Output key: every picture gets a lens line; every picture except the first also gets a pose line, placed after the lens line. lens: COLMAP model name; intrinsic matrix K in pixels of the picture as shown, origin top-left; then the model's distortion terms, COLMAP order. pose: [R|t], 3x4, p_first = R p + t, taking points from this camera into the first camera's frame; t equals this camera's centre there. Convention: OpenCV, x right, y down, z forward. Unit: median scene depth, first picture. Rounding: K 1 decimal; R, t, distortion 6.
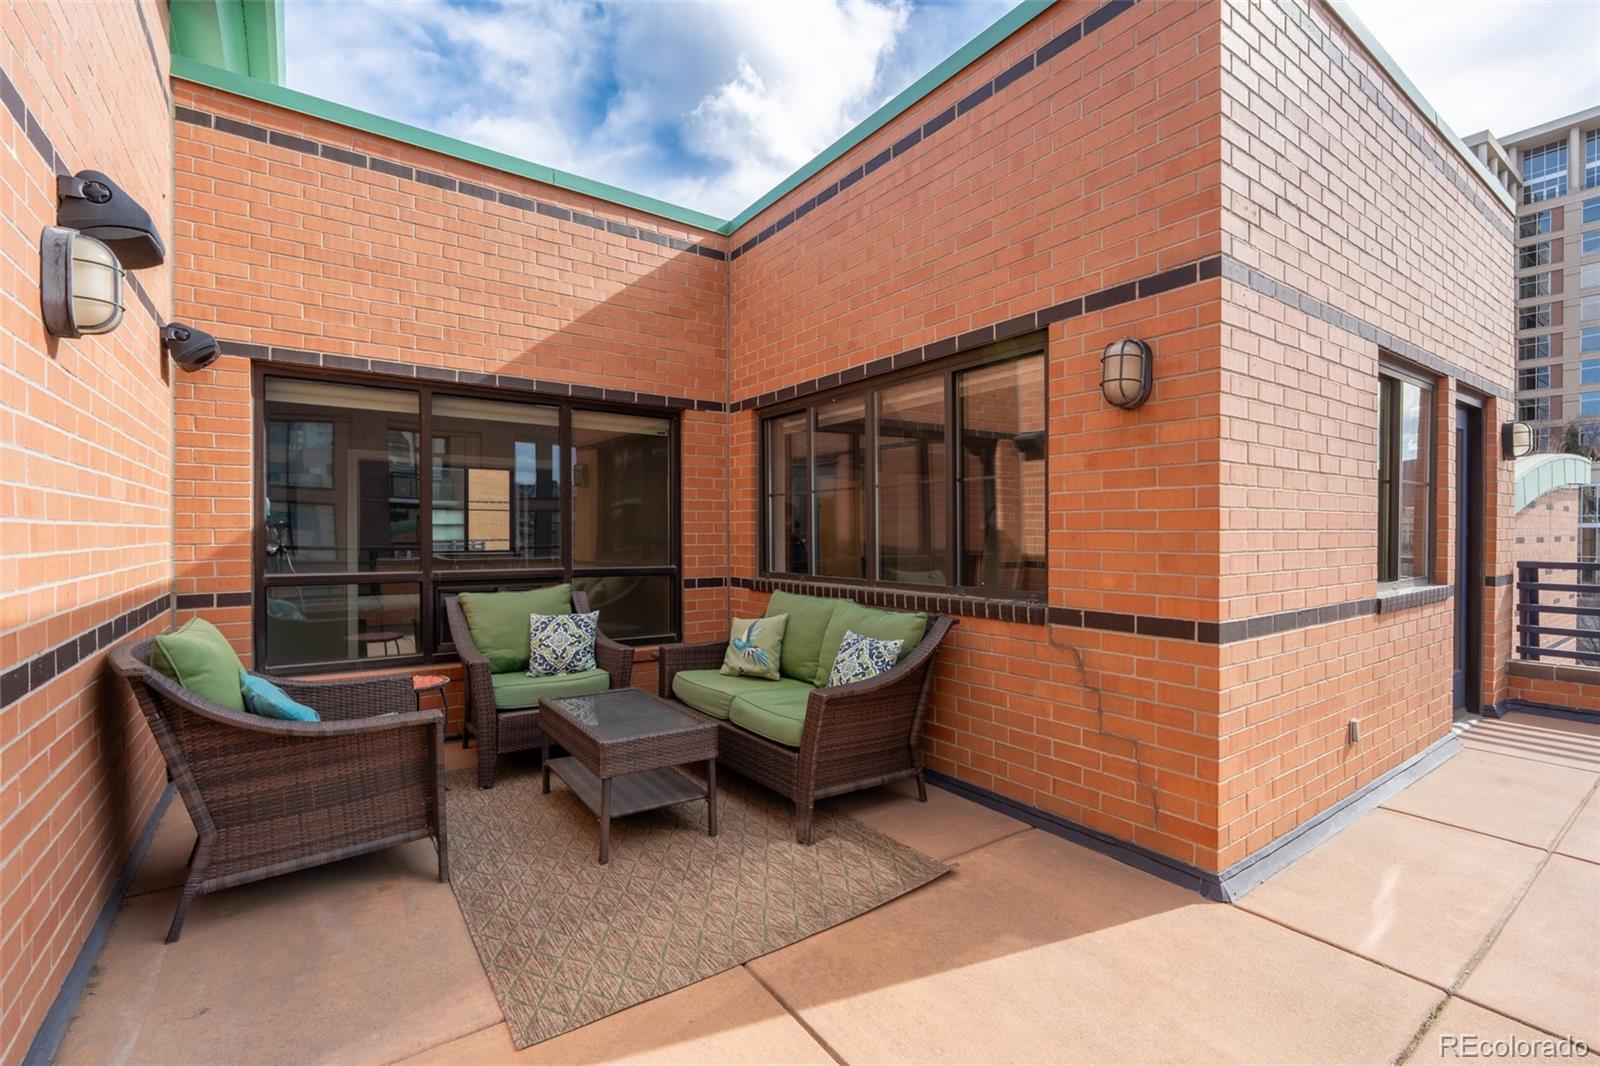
lens RADIAL K [[718.6, 0, 803.0], [0, 718.6, 531.7], [0, 0, 1]] dist [-0.001817, 0.000127]
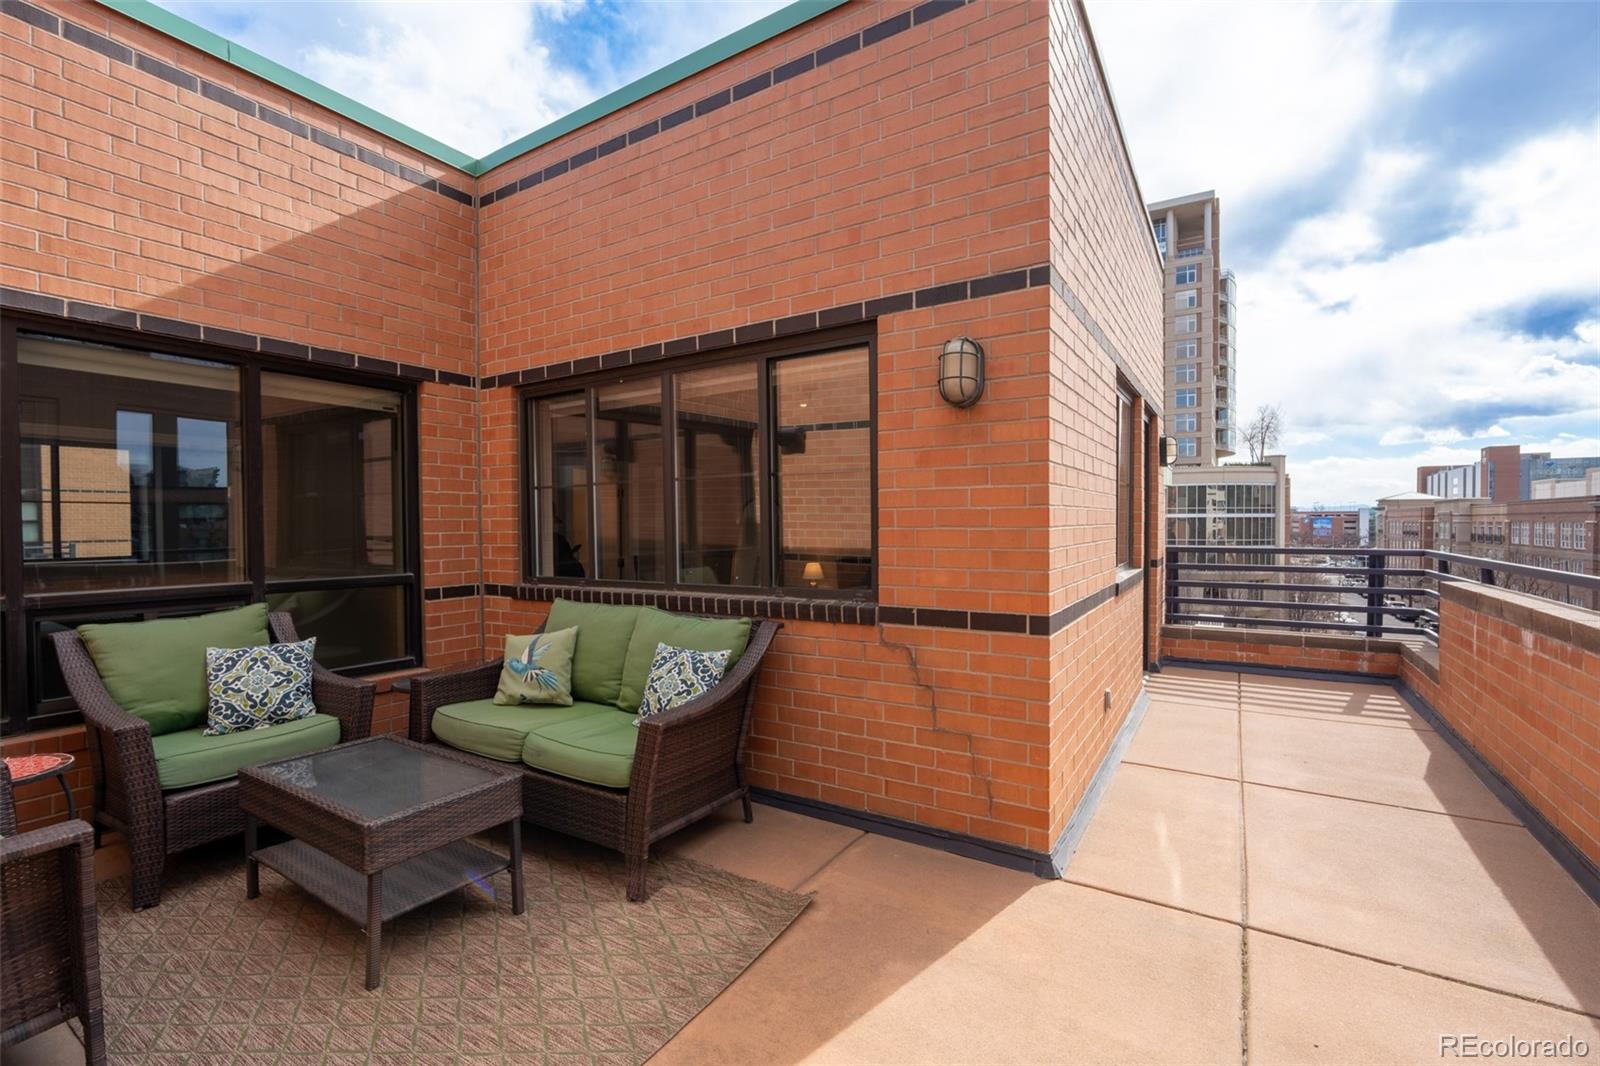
lens RADIAL K [[711.4, 0, 800.0], [0, 711.4, 533.0], [0, 0, 1]] dist [-0.006195, 0.001180]
pose [[0.924734, -0.012377, 0.380413, -0.112410], [0.007606, 0.999872, 0.014043, -0.008384], [-0.380539, -0.010093, 0.924710, 0.131180]]
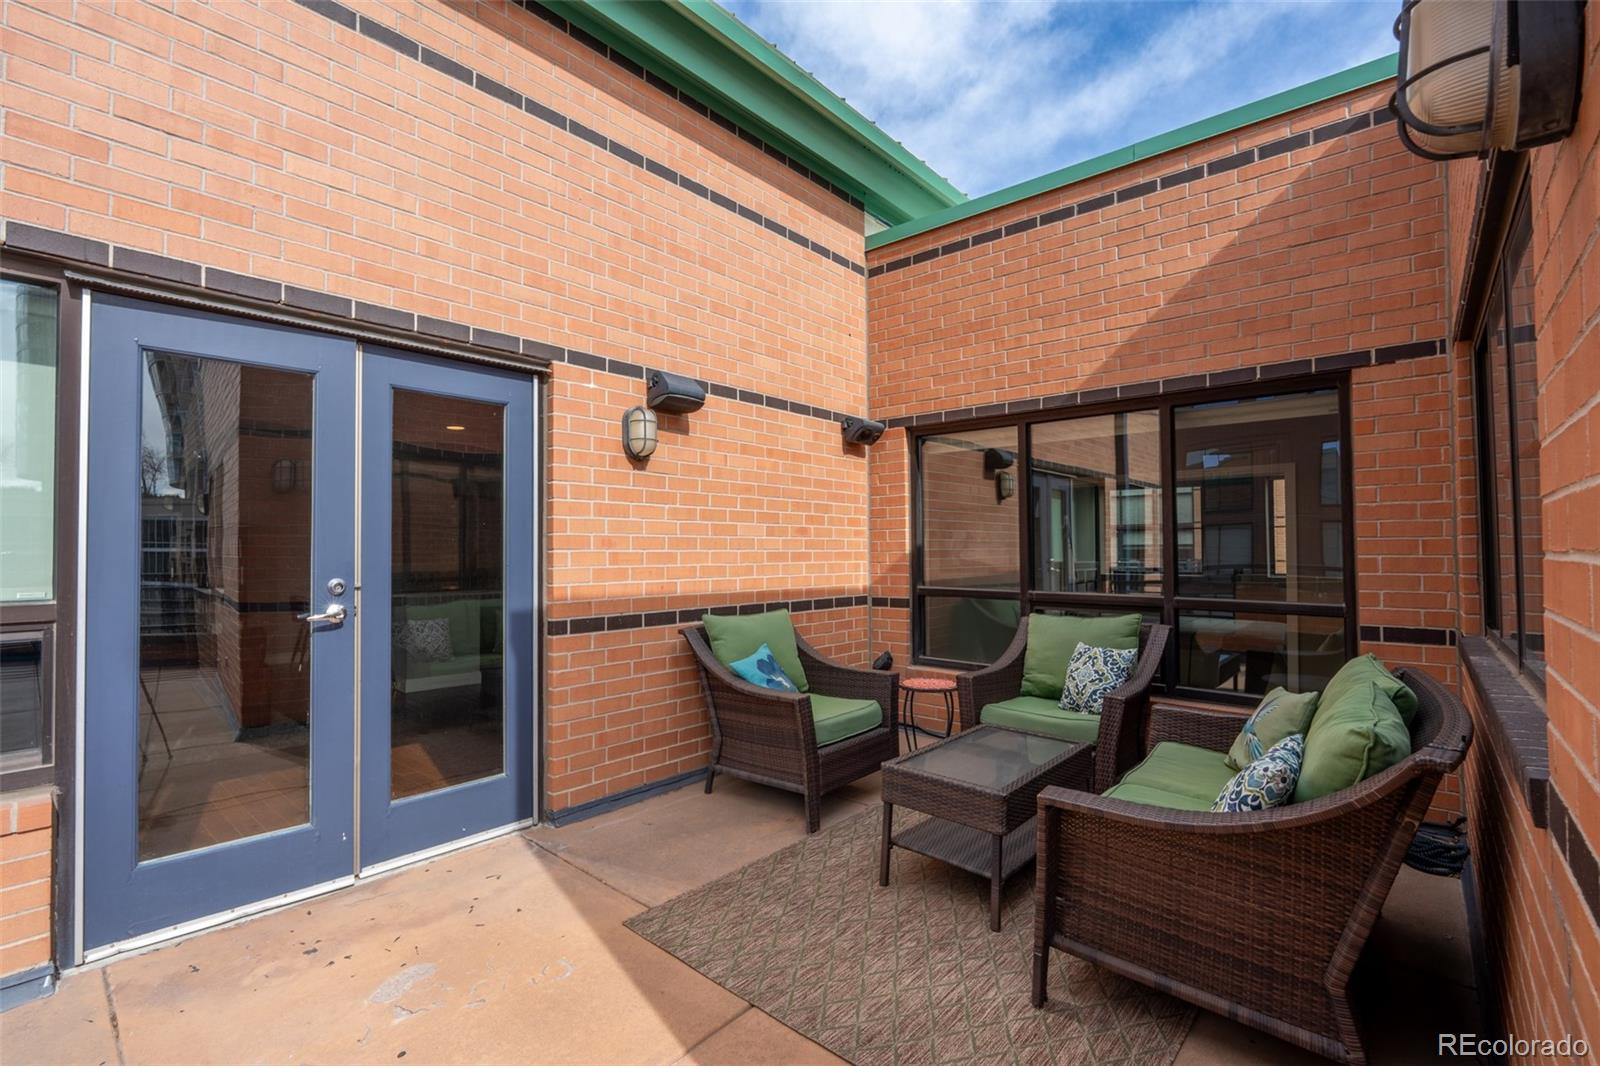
lens RADIAL K [[725.5, 0, 790.4], [0, 725.5, 533.2], [0, 0, 1]] dist [-0.006877, 0.000269]
pose [[0.207573, -0.024957, -0.977901, 0.546767], [0.003727, 0.999687, -0.024722, -0.005865], [0.978212, 0.001487, 0.207601, 0.515216]]
